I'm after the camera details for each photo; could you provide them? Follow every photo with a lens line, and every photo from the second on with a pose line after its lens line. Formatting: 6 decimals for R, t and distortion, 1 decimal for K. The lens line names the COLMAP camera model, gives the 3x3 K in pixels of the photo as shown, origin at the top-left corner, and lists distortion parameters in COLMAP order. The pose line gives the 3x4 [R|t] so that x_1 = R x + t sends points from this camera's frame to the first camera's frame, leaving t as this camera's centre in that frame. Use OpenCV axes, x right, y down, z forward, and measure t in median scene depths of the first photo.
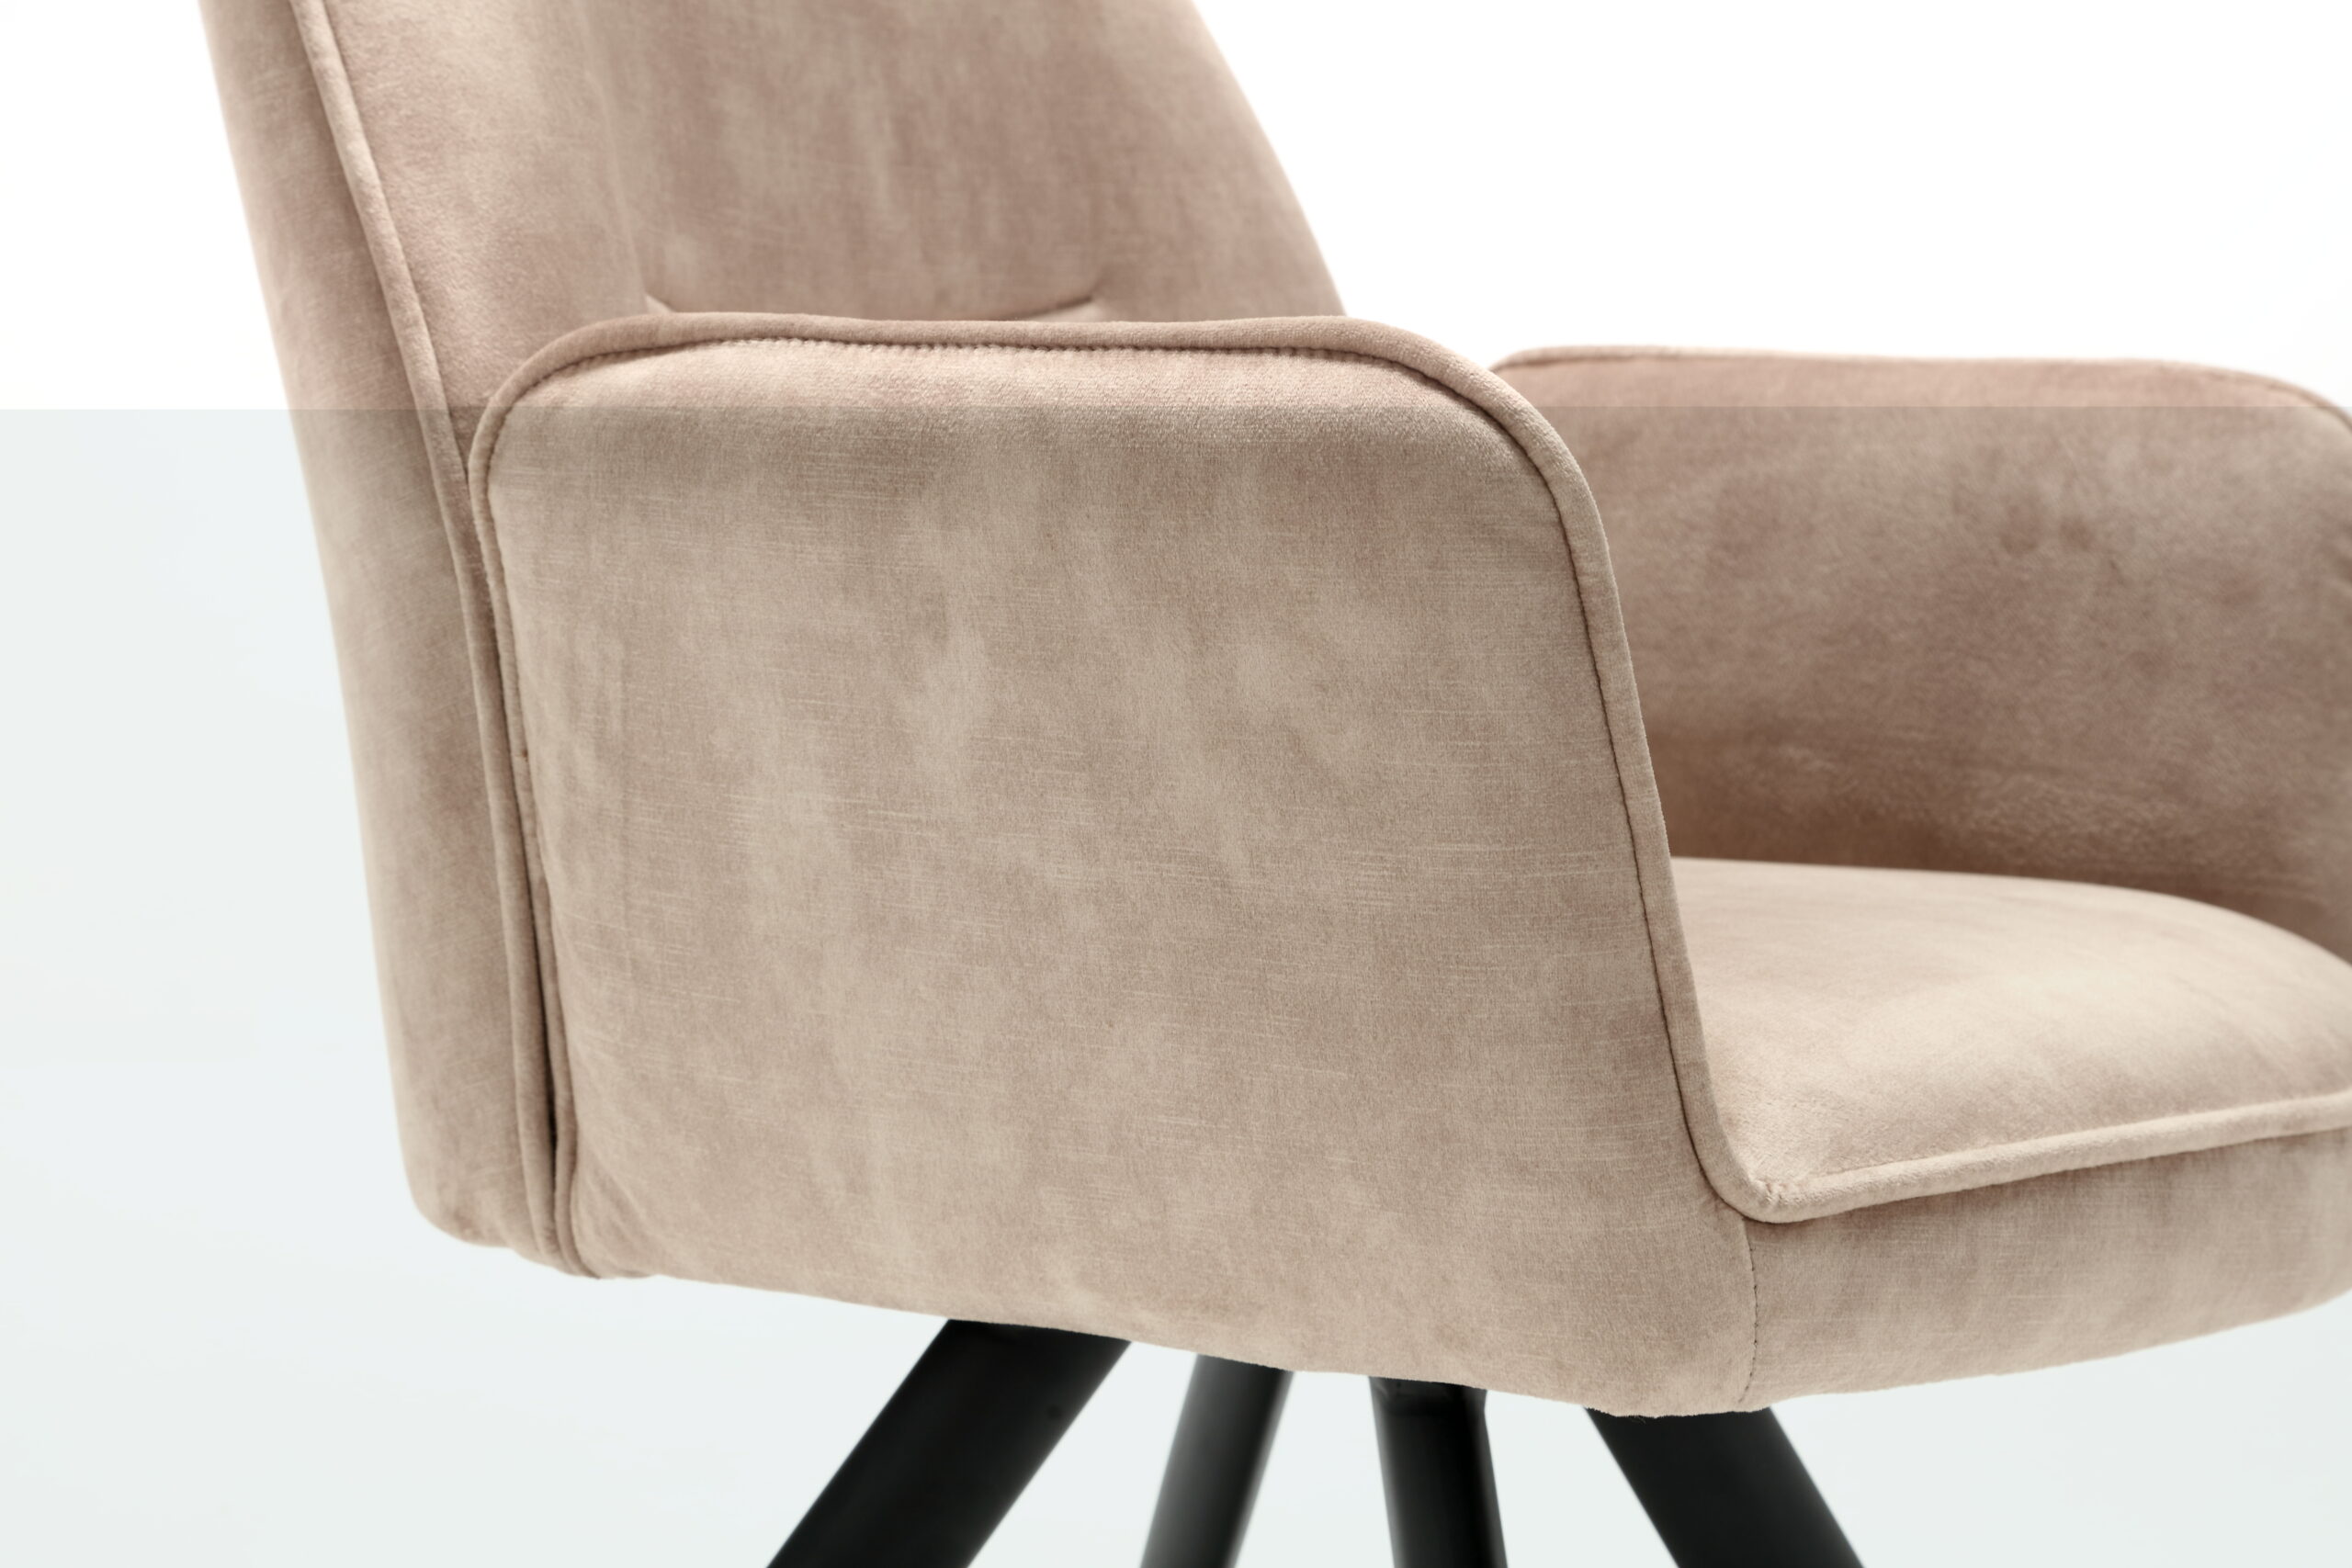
lens RADIAL K [[5590.3, 0, 1176.0], [0, 5590.3, 784.0], [0, 0, 1]] dist [0.393631, 0.181437]
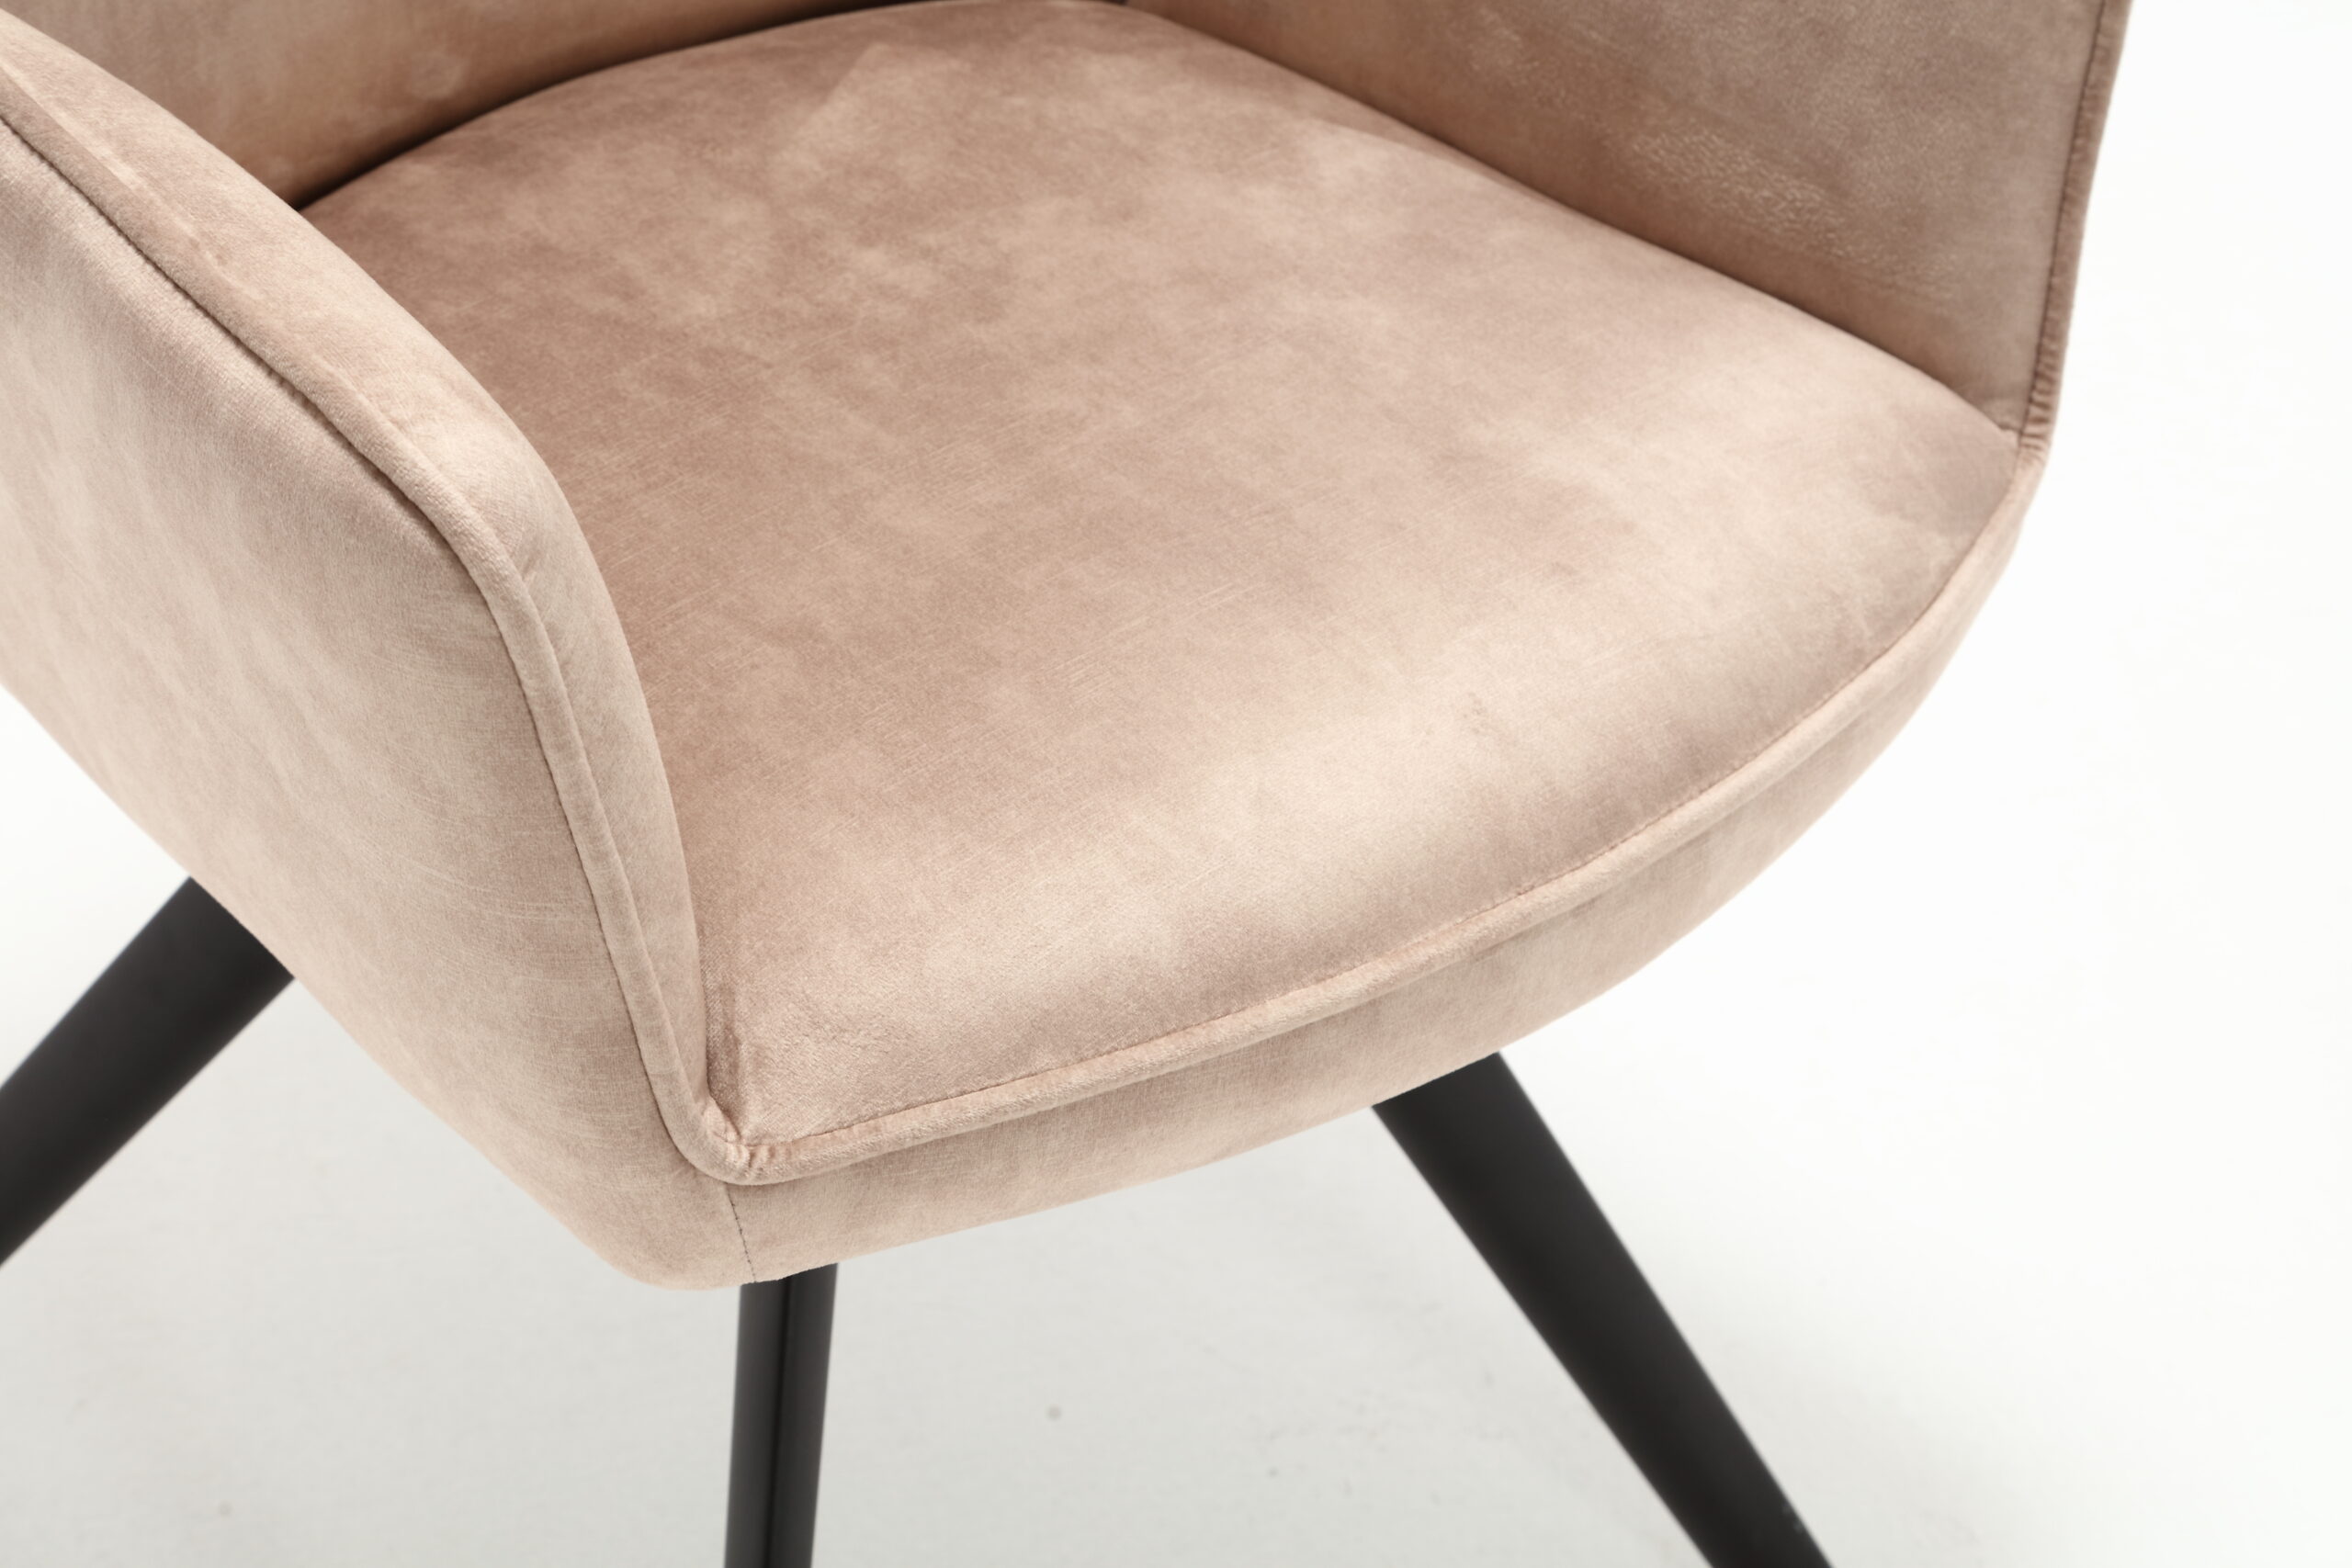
lens RADIAL K [[6031.5, 0, 1176.0], [0, 6031.5, 784.0], [0, 0, 1]] dist [0.481806, 0.321236]
pose [[0.958937, 0.189962, -0.210607, 0.370188], [-0.048064, 0.840668, 0.539414, -0.544895], [0.279518, -0.507142, 0.815277, 0.136138]]
